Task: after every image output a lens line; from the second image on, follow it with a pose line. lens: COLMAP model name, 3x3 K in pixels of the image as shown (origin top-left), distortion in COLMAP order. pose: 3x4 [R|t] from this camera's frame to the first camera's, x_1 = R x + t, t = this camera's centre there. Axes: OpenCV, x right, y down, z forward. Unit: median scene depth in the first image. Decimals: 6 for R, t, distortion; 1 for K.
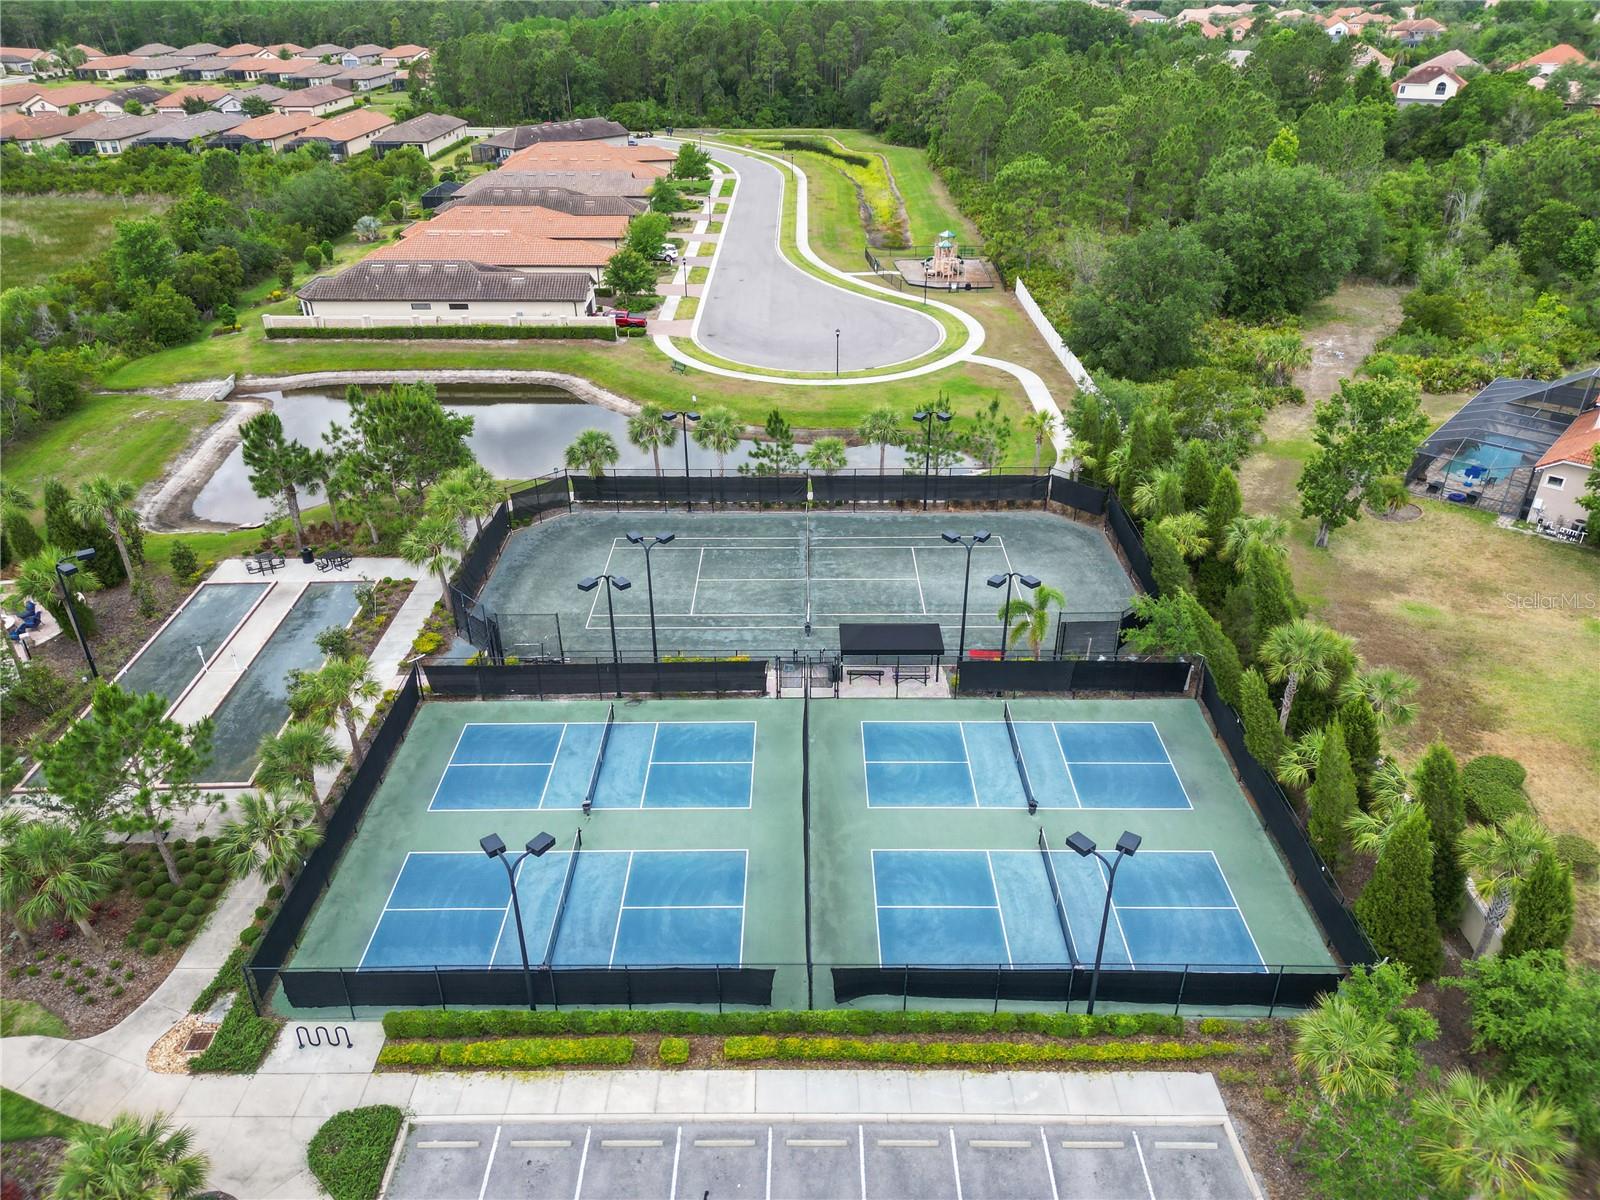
lens RADIAL K [[1117.9, 0, 800.0], [0, 1117.9, 600.0], [0, 0, 1]] dist [0.086523, -0.094508]
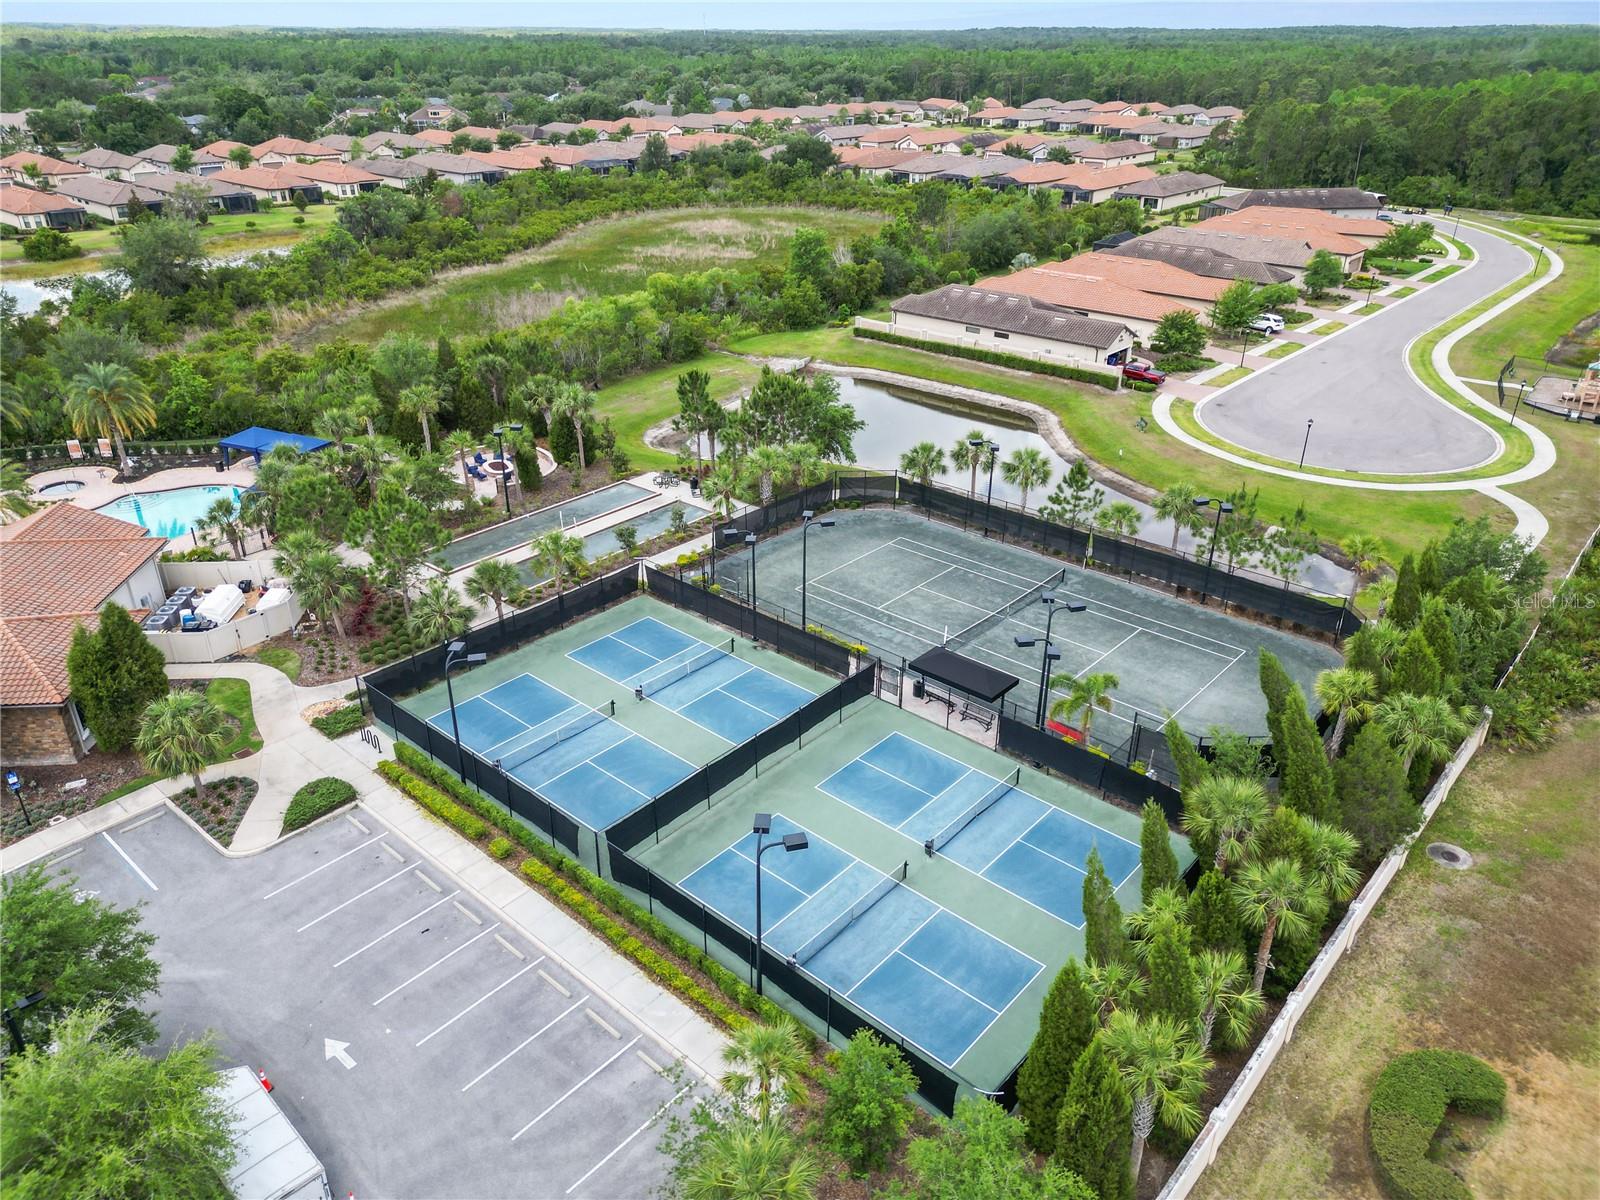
lens RADIAL K [[1117.9, 0, 800.0], [0, 1117.9, 600.0], [0, 0, 1]] dist [0.086523, -0.094508]
pose [[0.747995, 0.305029, -0.589457, 0.414890], [-0.330918, 0.941266, 0.067160, -0.036254], [0.575322, 0.144827, 0.805003, 0.054421]]
